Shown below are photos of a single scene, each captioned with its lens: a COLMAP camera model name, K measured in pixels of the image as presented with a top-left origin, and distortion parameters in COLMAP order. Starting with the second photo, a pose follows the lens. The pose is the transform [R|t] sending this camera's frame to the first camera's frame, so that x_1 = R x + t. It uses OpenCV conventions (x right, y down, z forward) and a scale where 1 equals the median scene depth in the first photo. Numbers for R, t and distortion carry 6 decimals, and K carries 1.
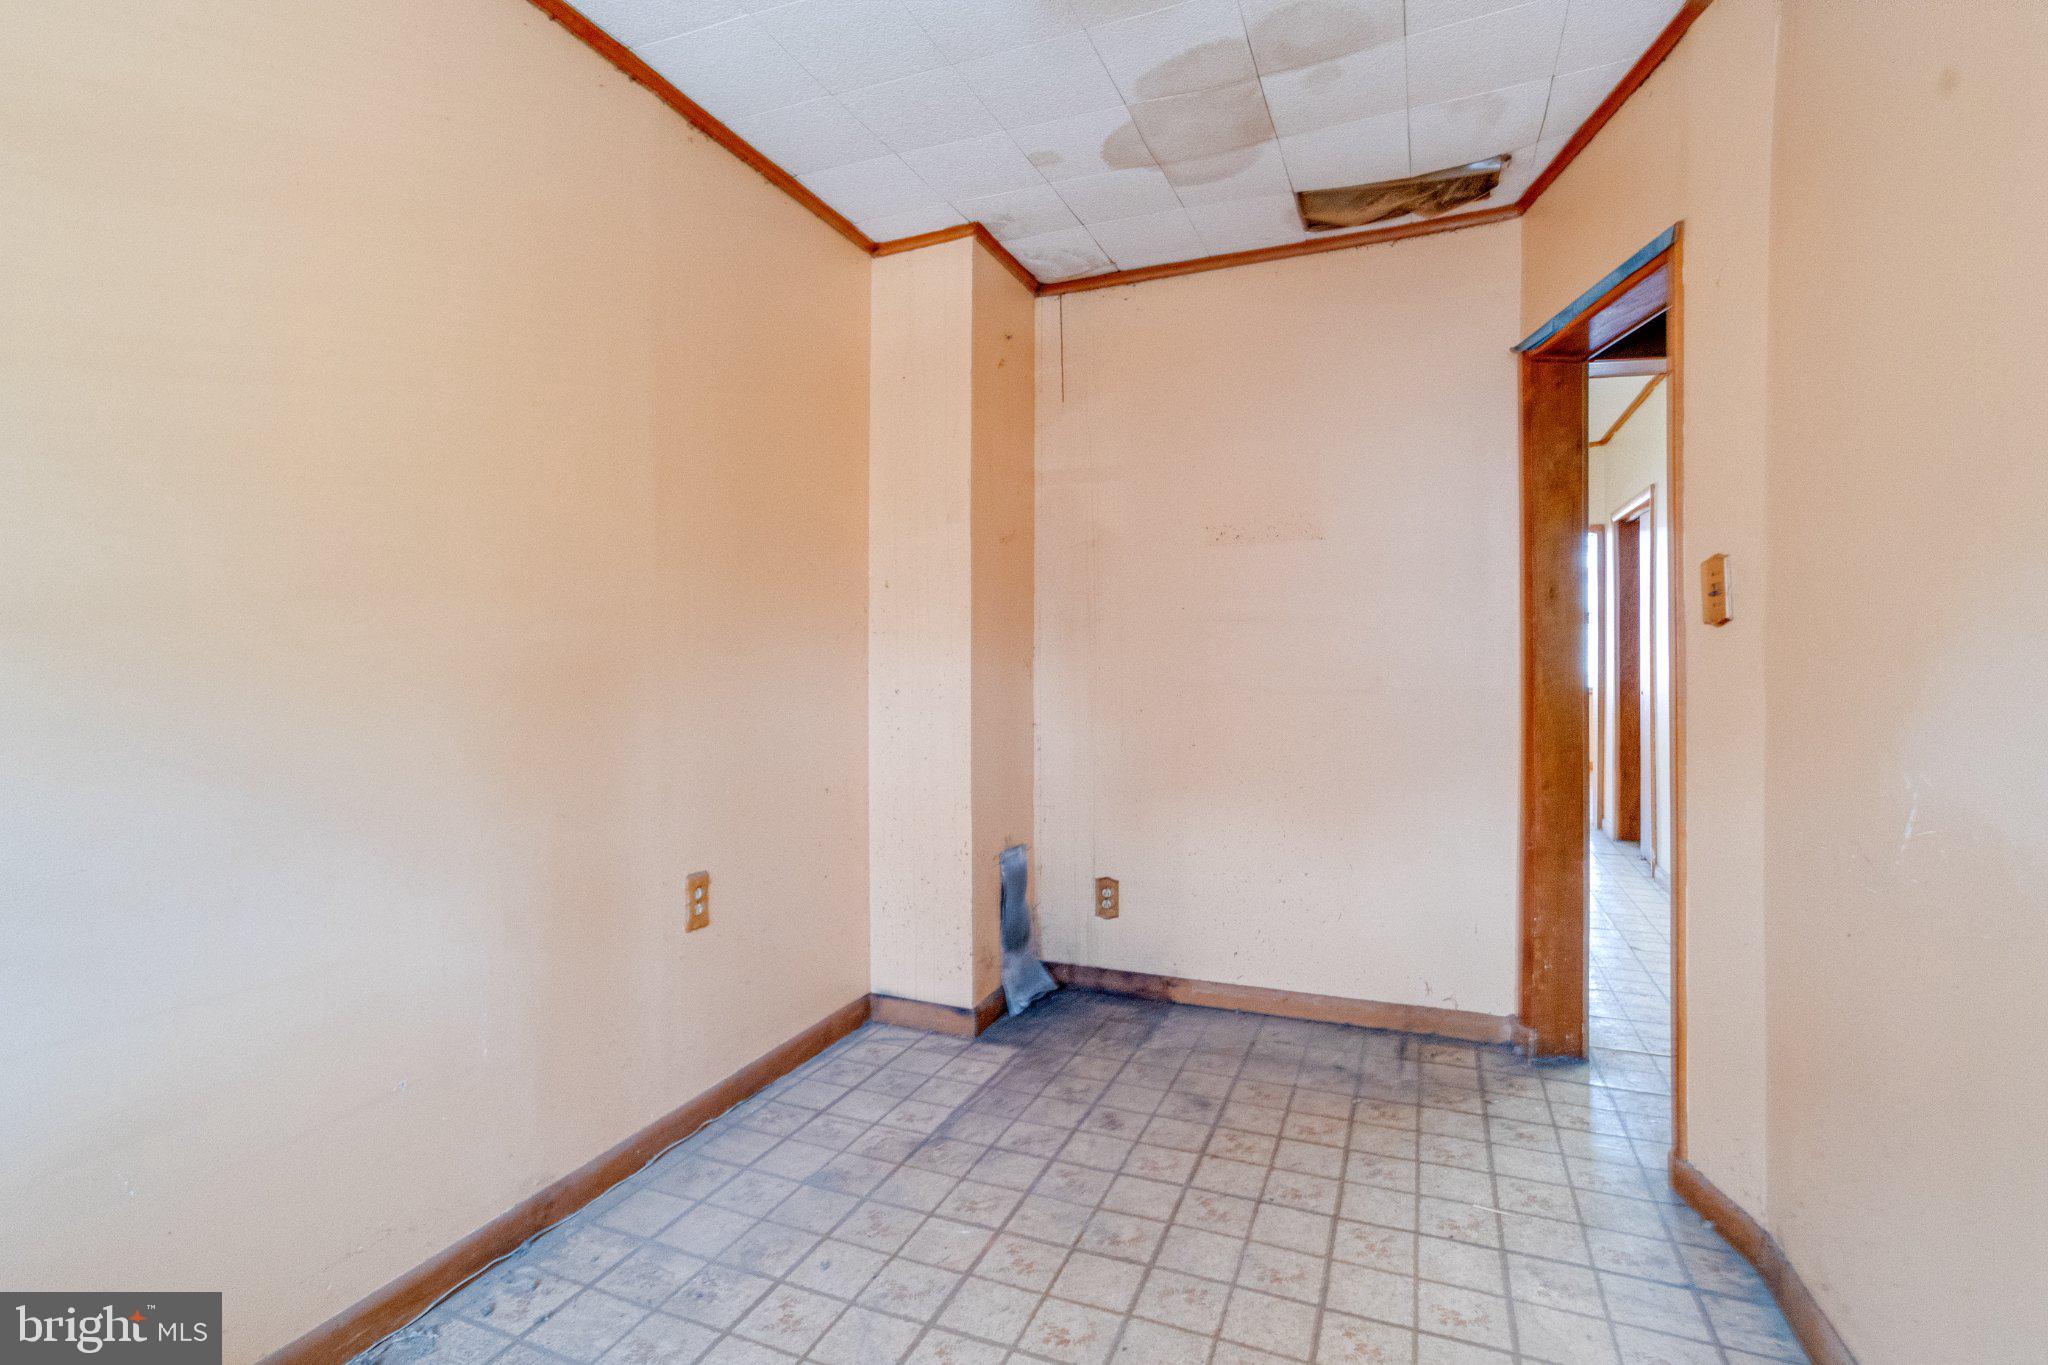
lens RADIAL K [[1006.4, 0, 997.2], [0, 1006.4, 665.2], [0, 0, 1]] dist [-0.025516, 0.025657]
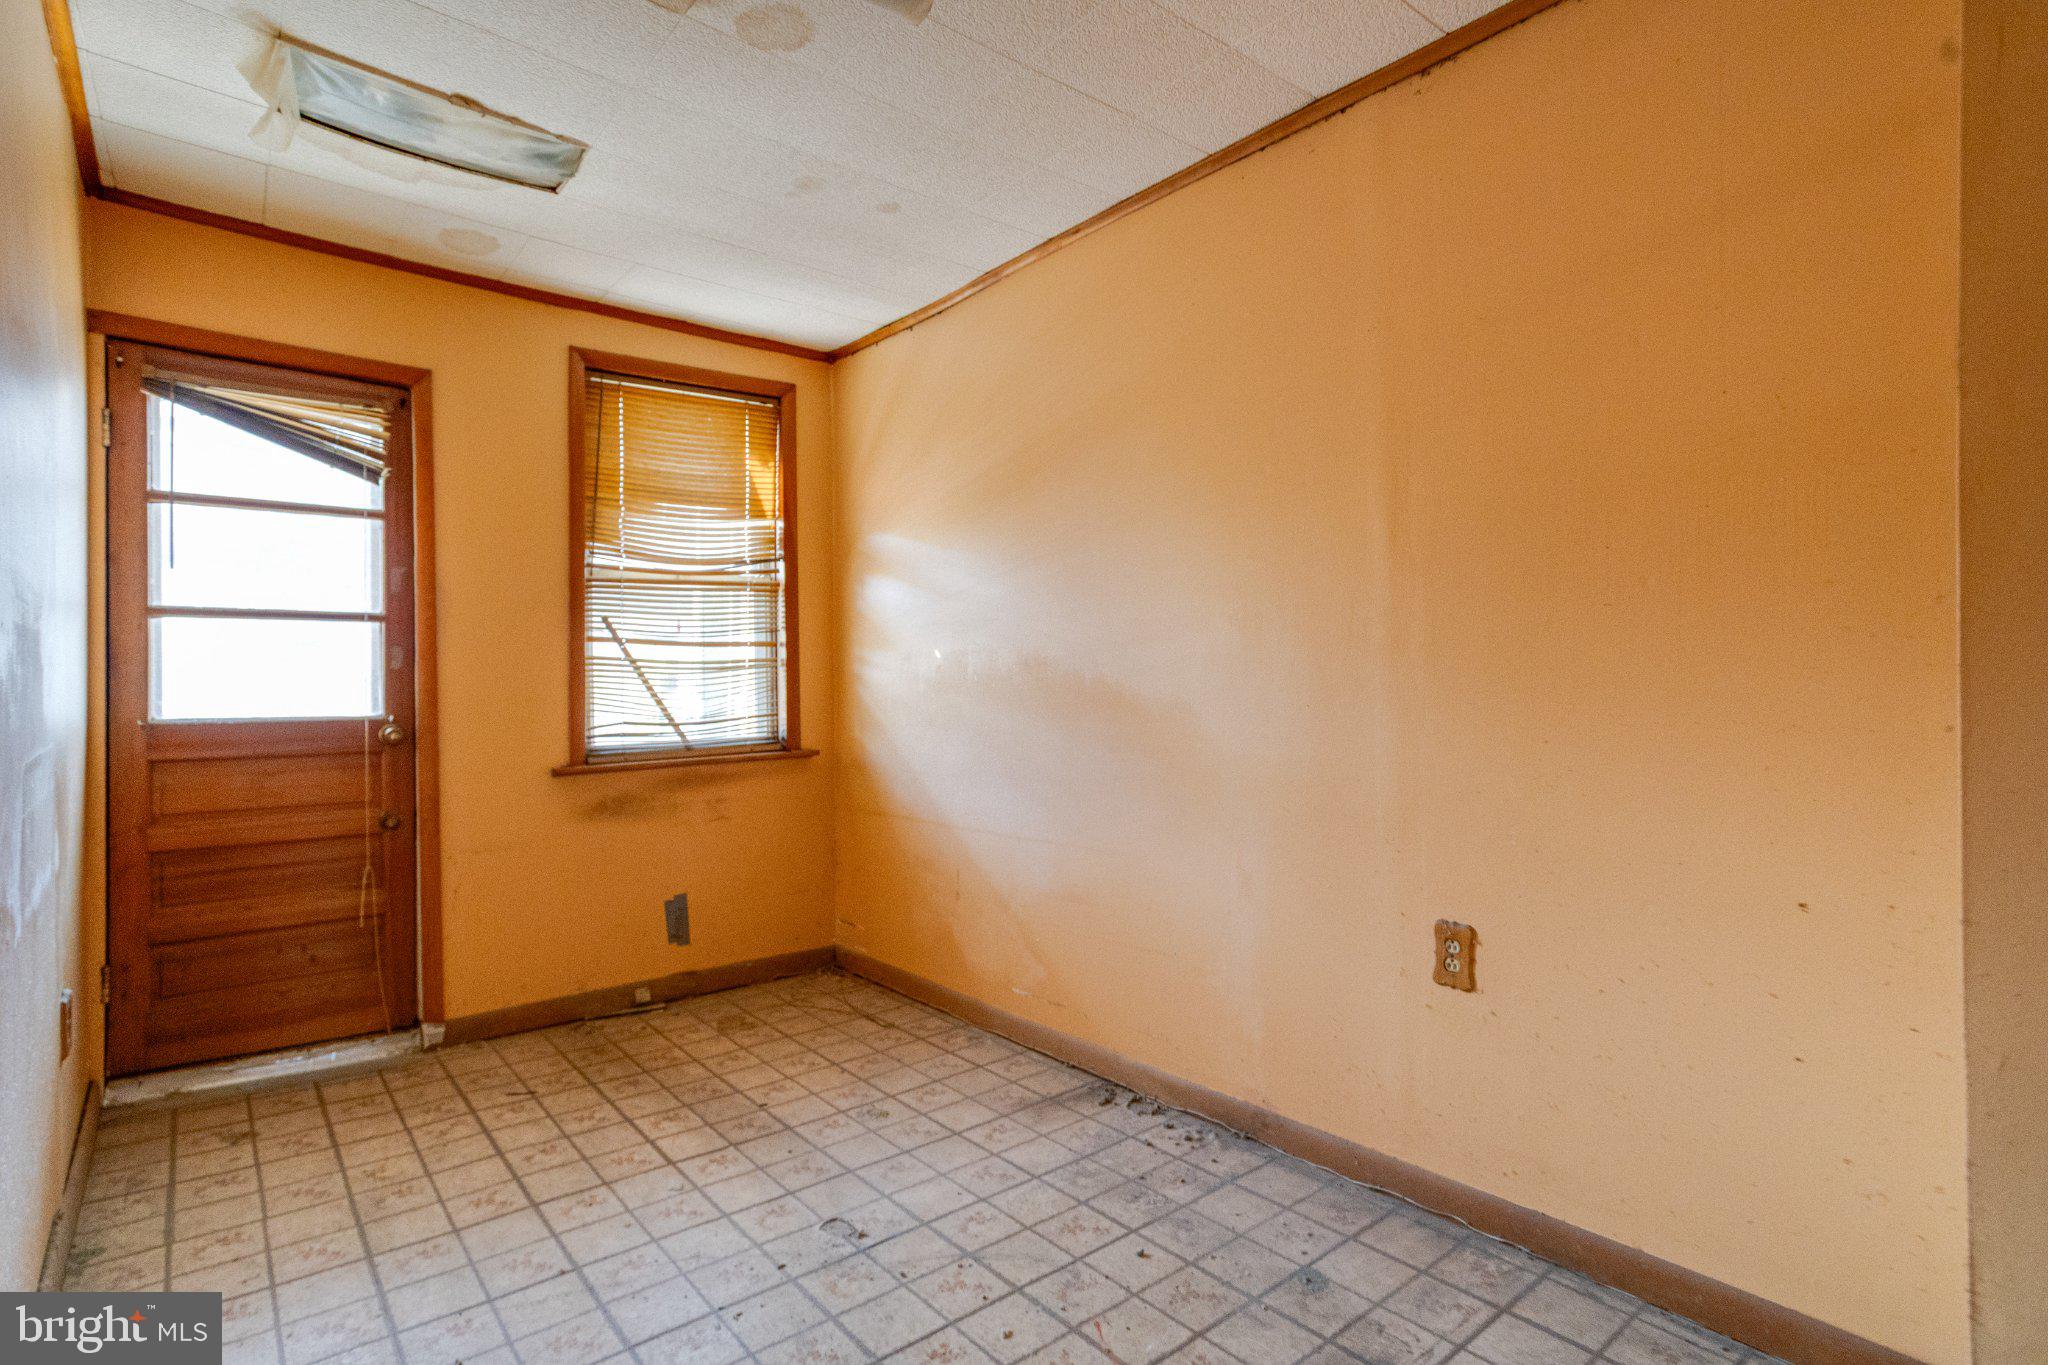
lens RADIAL K [[1006.4, 0, 1033.8], [0, 1006.4, 685.0], [0, 0, 1]] dist [-0.025516, 0.025657]
pose [[-0.445458, 0.001931, -0.895301, 0.626604], [0.002077, 0.999997, 0.001123, 0.001127], [0.895301, -0.001359, -0.445461, 1.049910]]
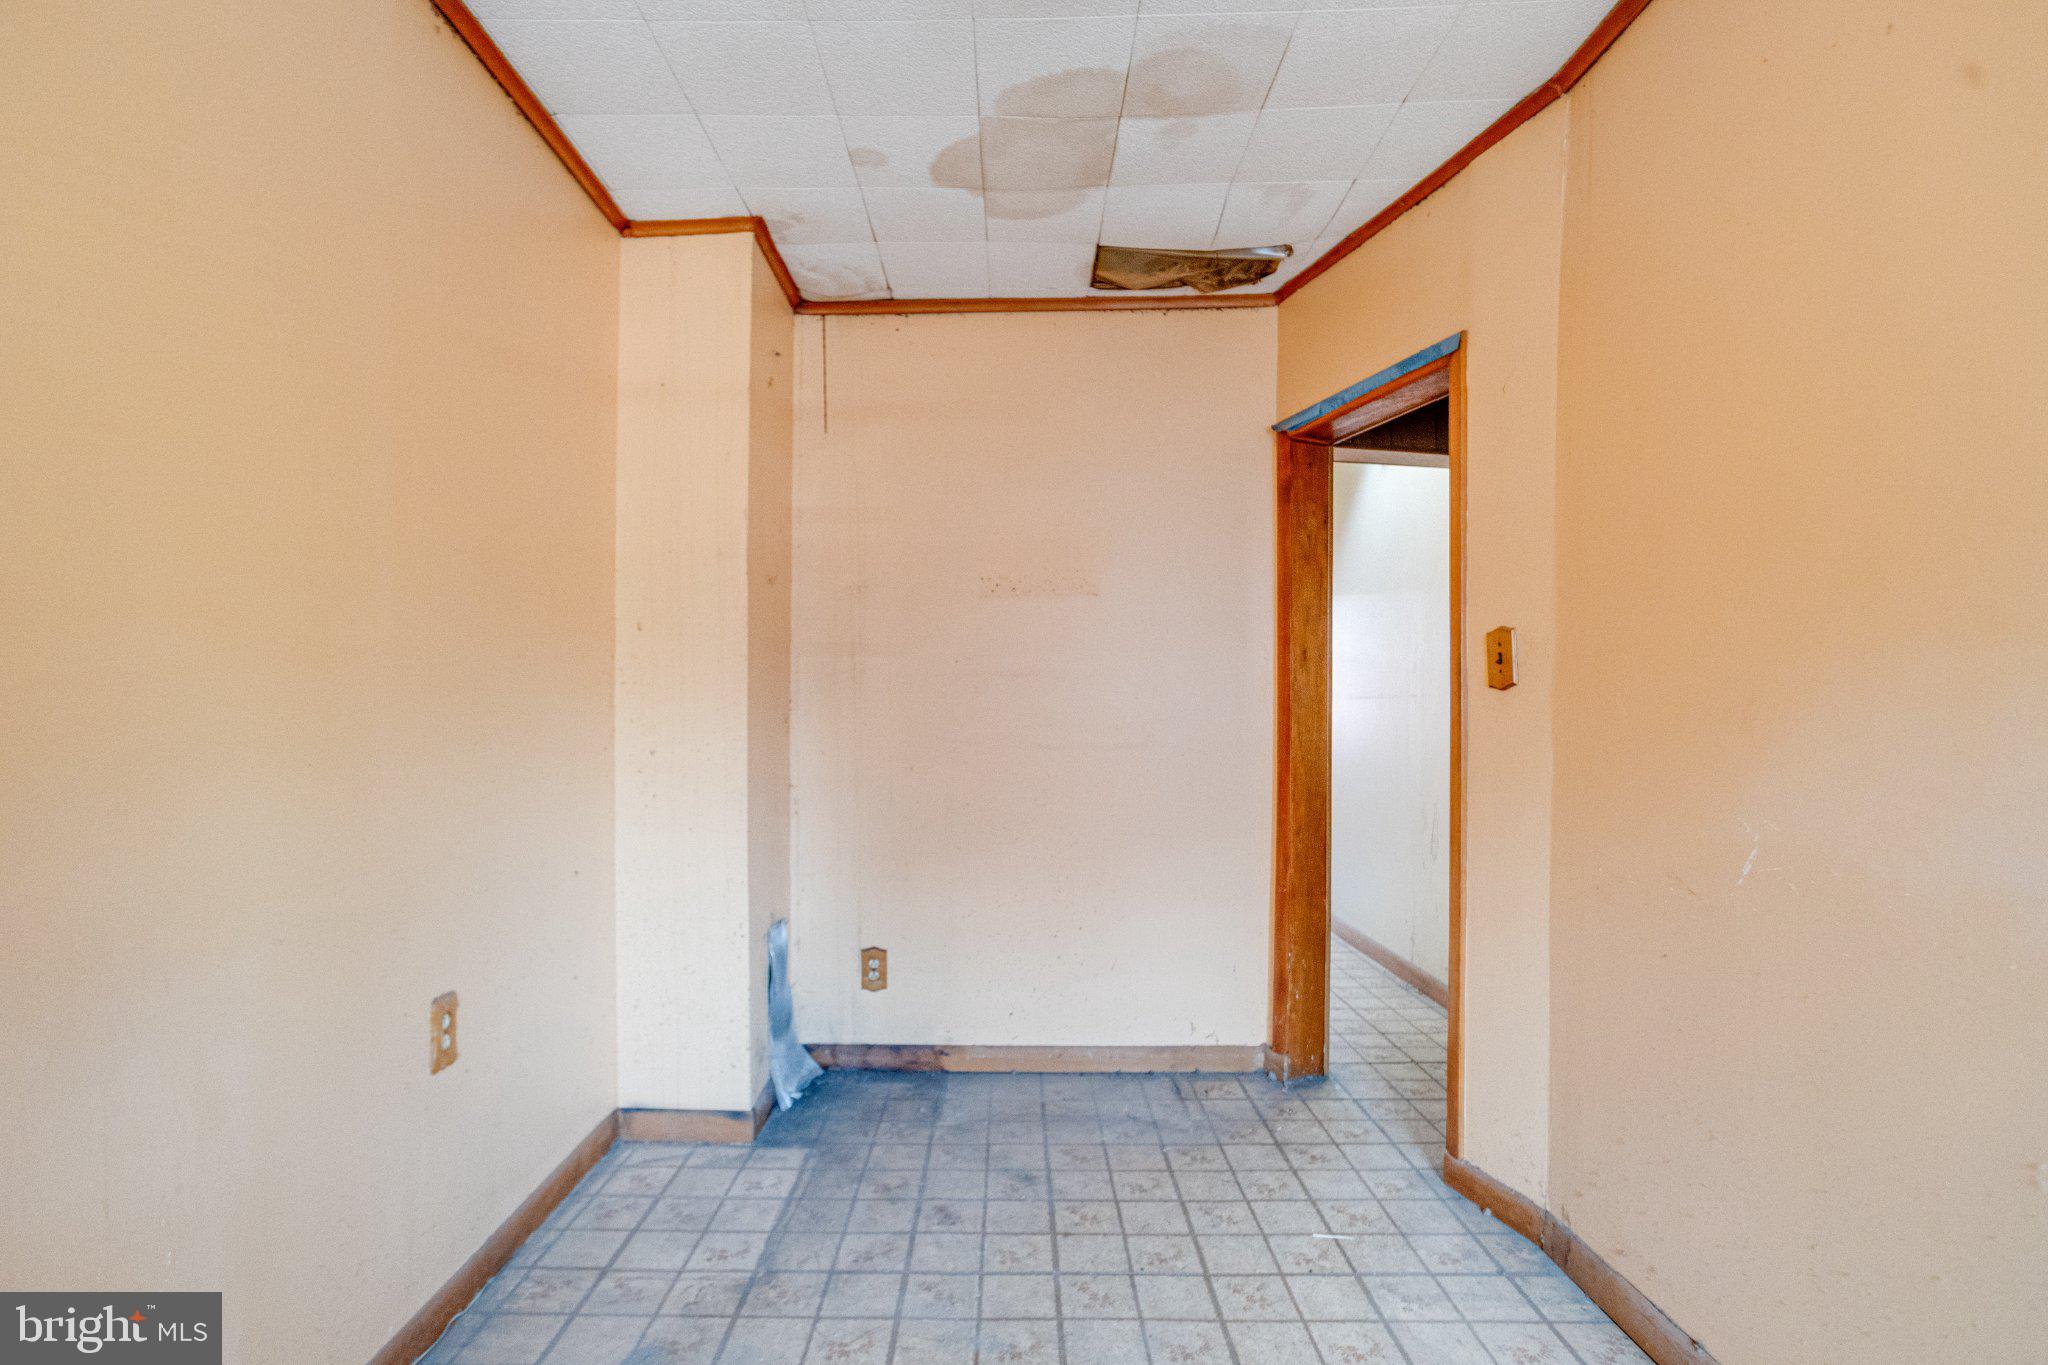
lens RADIAL K [[1006.4, 0, 1001.5], [0, 1006.4, 721.8], [0, 0, 1]] dist [-0.025516, 0.025657]
pose [[0.924134, -0.002008, 0.382063, -0.194086], [-0.001155, 0.999967, 0.008051, -0.009146], [-0.382066, -0.007882, 0.924101, 0.128797]]
